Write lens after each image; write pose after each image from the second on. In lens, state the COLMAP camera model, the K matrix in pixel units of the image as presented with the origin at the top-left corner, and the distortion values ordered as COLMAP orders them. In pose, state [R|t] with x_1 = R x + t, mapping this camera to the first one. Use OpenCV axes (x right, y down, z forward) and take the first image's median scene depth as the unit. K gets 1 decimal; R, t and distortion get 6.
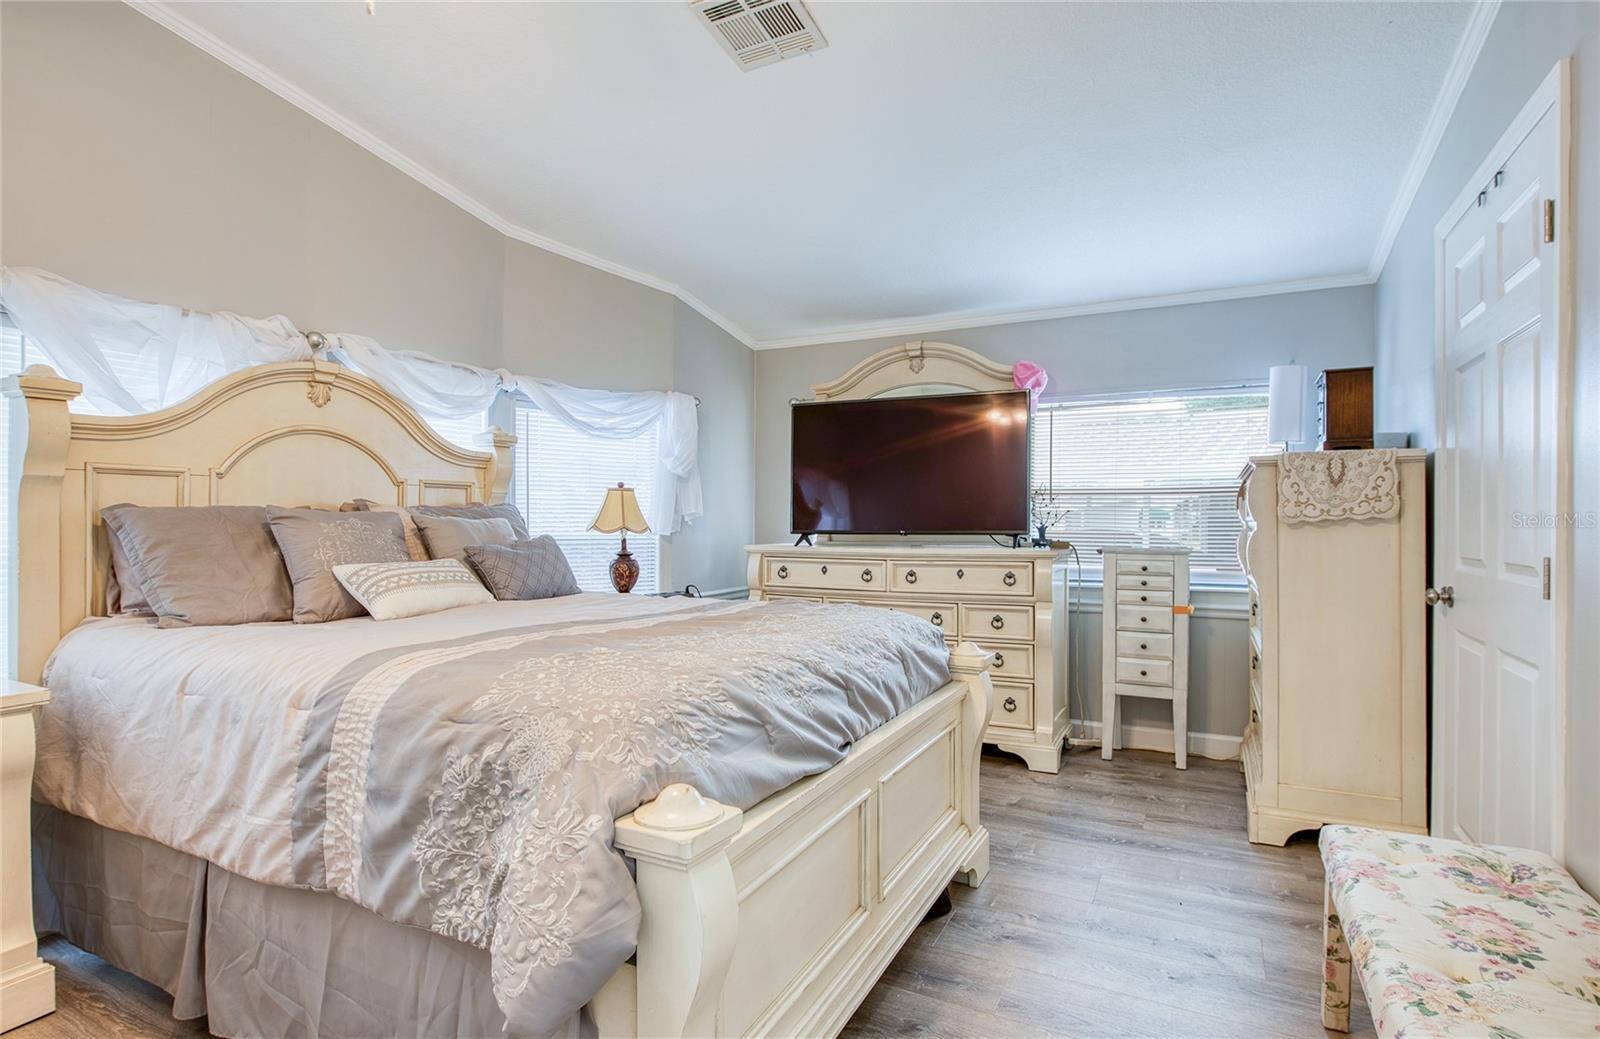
lens RADIAL K [[807.8, 0, 800.0], [0, 807.8, 519.5], [0, 0, 1]] dist [-0.000351, -0.000351]
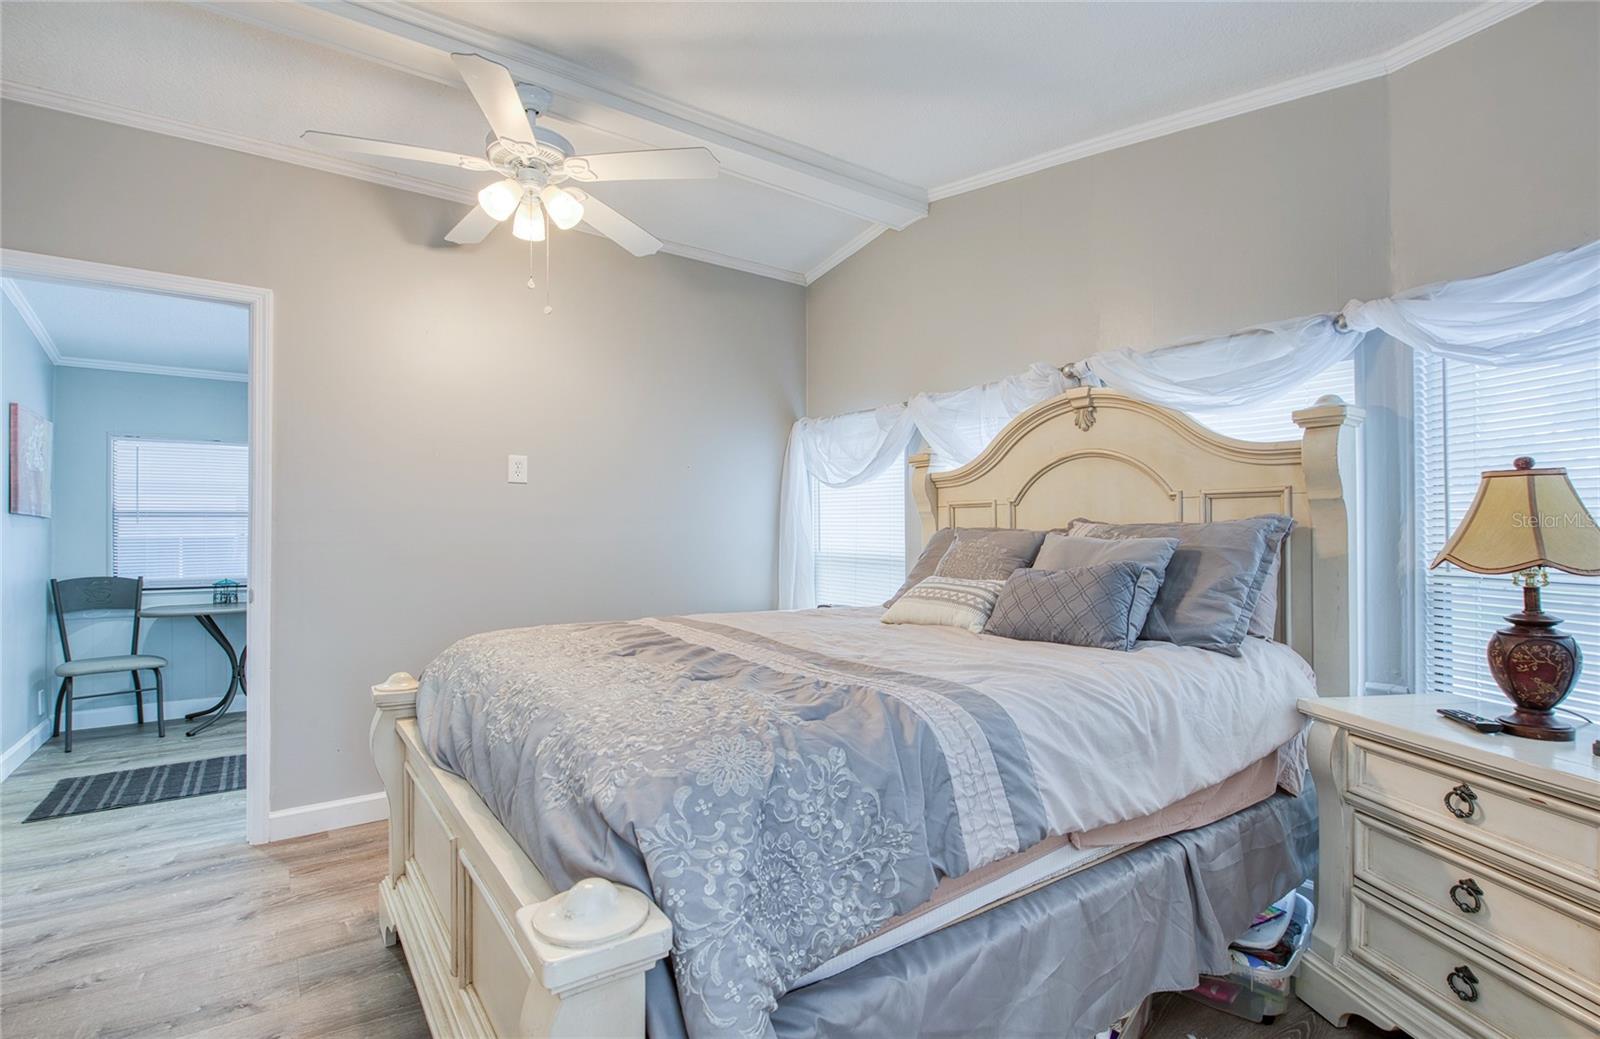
lens RADIAL K [[716.3, 0, 800.0], [0, 716.3, 519.5], [0, 0, 1]] dist [-0.012207, -0.001153]
pose [[-0.446772, -0.016784, -0.894491, 0.432519], [0.001562, 0.999808, -0.019540, -0.007128], [0.894647, -0.010128, -0.446660, 1.173394]]
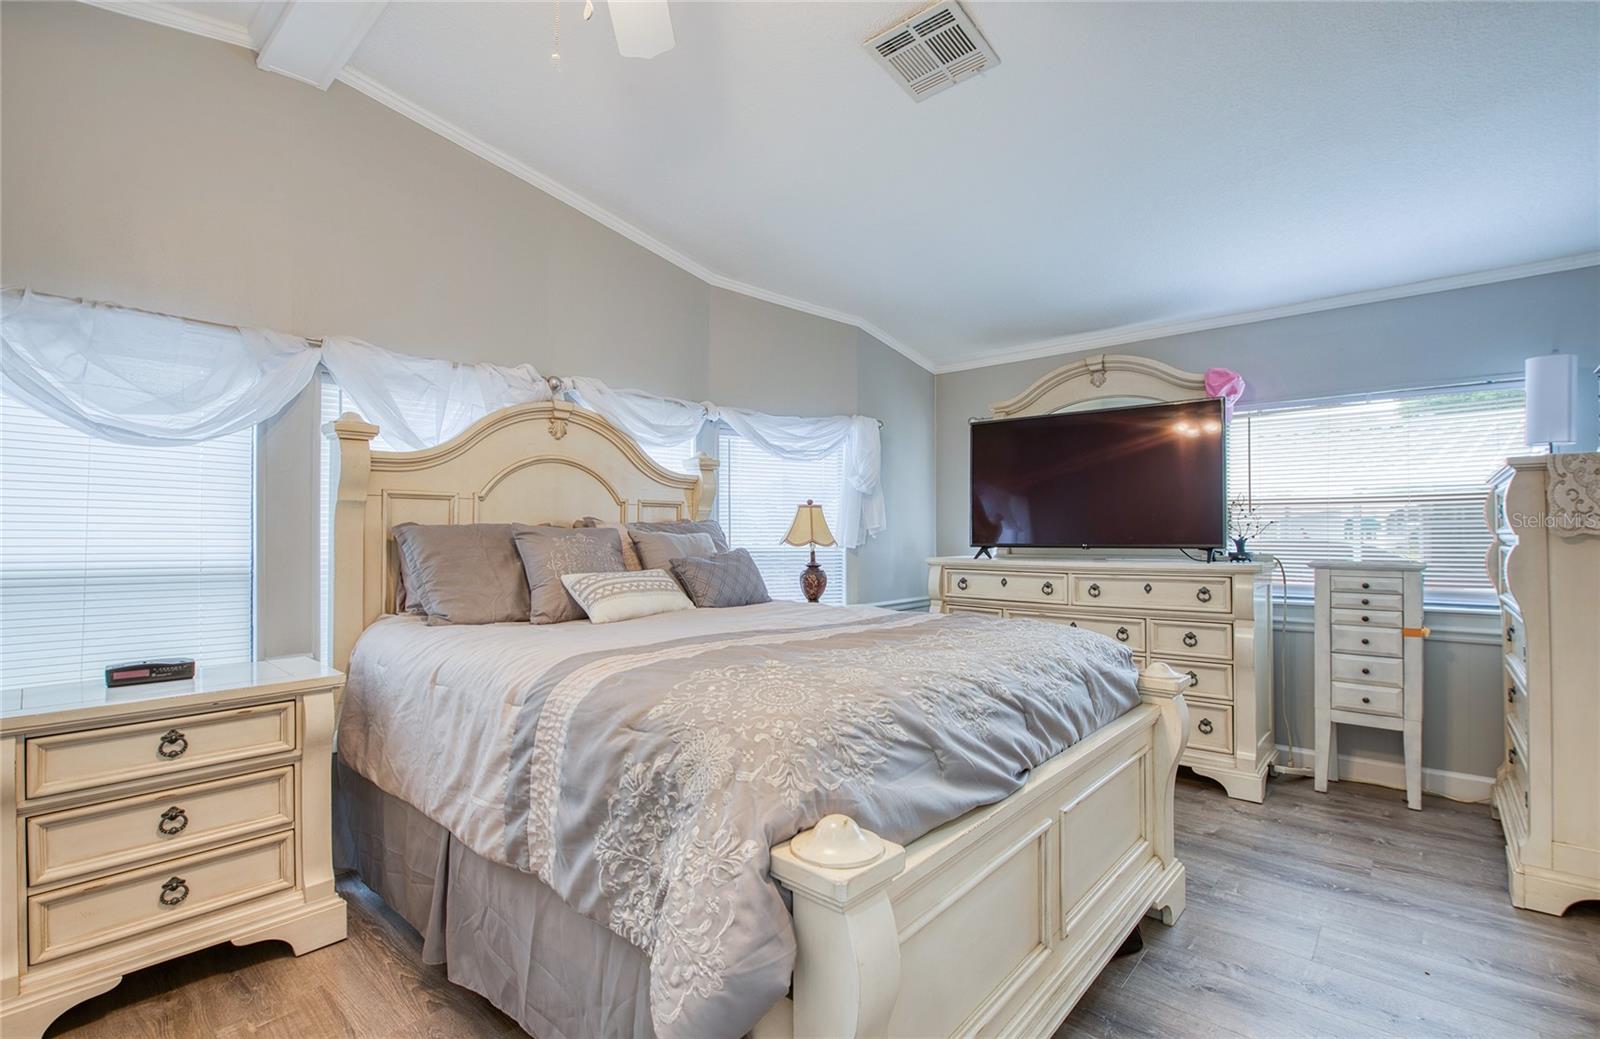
lens RADIAL K [[716.3, 0, 800.0], [0, 716.3, 519.5], [0, 0, 1]] dist [-0.012207, -0.001153]
pose [[0.968353, -0.007154, -0.249482, 0.009851], [0.002777, 0.999836, -0.017893, -0.002690], [0.249570, 0.016634, 0.968214, 0.082480]]
